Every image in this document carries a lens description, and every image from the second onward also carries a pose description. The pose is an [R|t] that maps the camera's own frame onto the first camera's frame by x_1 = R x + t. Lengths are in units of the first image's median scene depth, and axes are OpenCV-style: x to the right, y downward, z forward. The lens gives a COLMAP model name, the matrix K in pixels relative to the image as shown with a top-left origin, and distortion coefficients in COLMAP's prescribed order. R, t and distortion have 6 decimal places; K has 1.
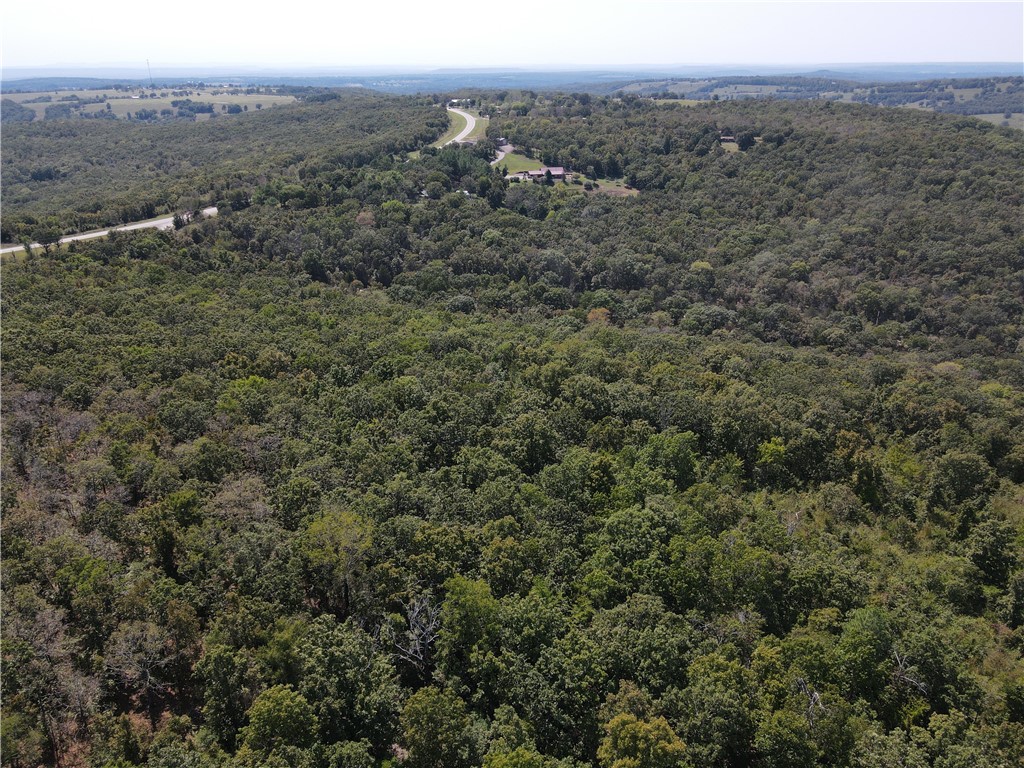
lens RADIAL K [[755.2, 0, 517.5], [0, 755.2, 379.0], [0, 0, 1]] dist [0.023454, -0.004659]
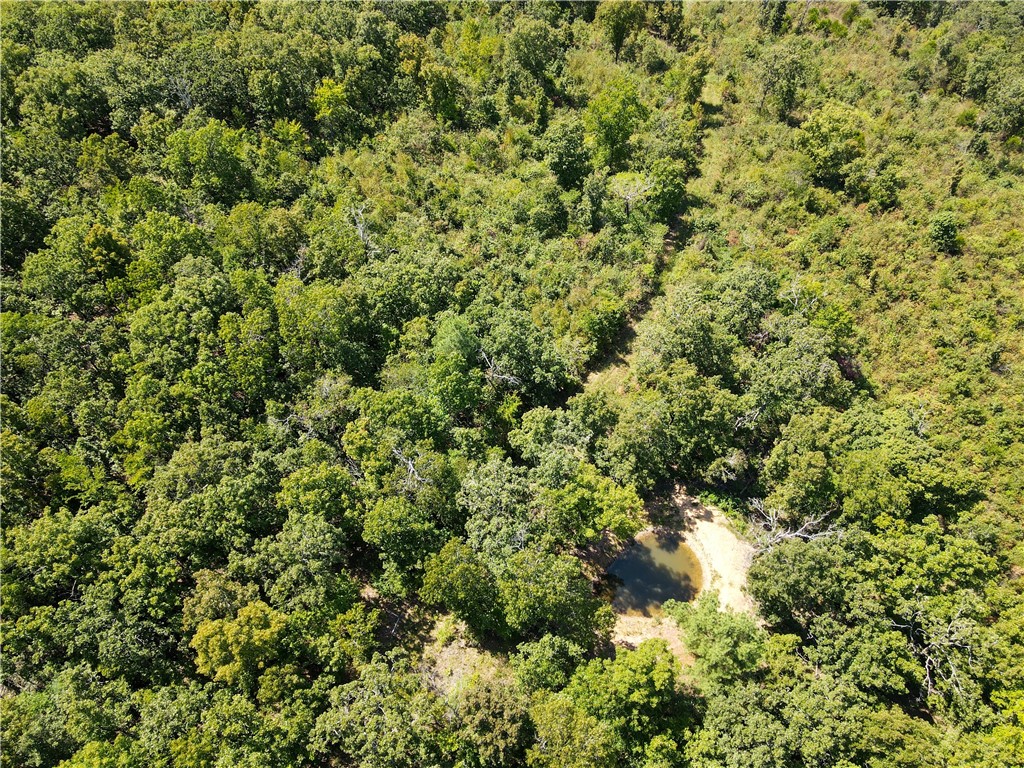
lens RADIAL K [[755.2, 0, 510.8], [0, 755.2, 386.5], [0, 0, 1]] dist [0.023454, -0.004659]
pose [[0.864873, -0.423149, 0.270072, 0.161739], [0.203518, 0.787373, 0.581914, -0.099522], [-0.458884, -0.448317, 0.767097, 0.153676]]
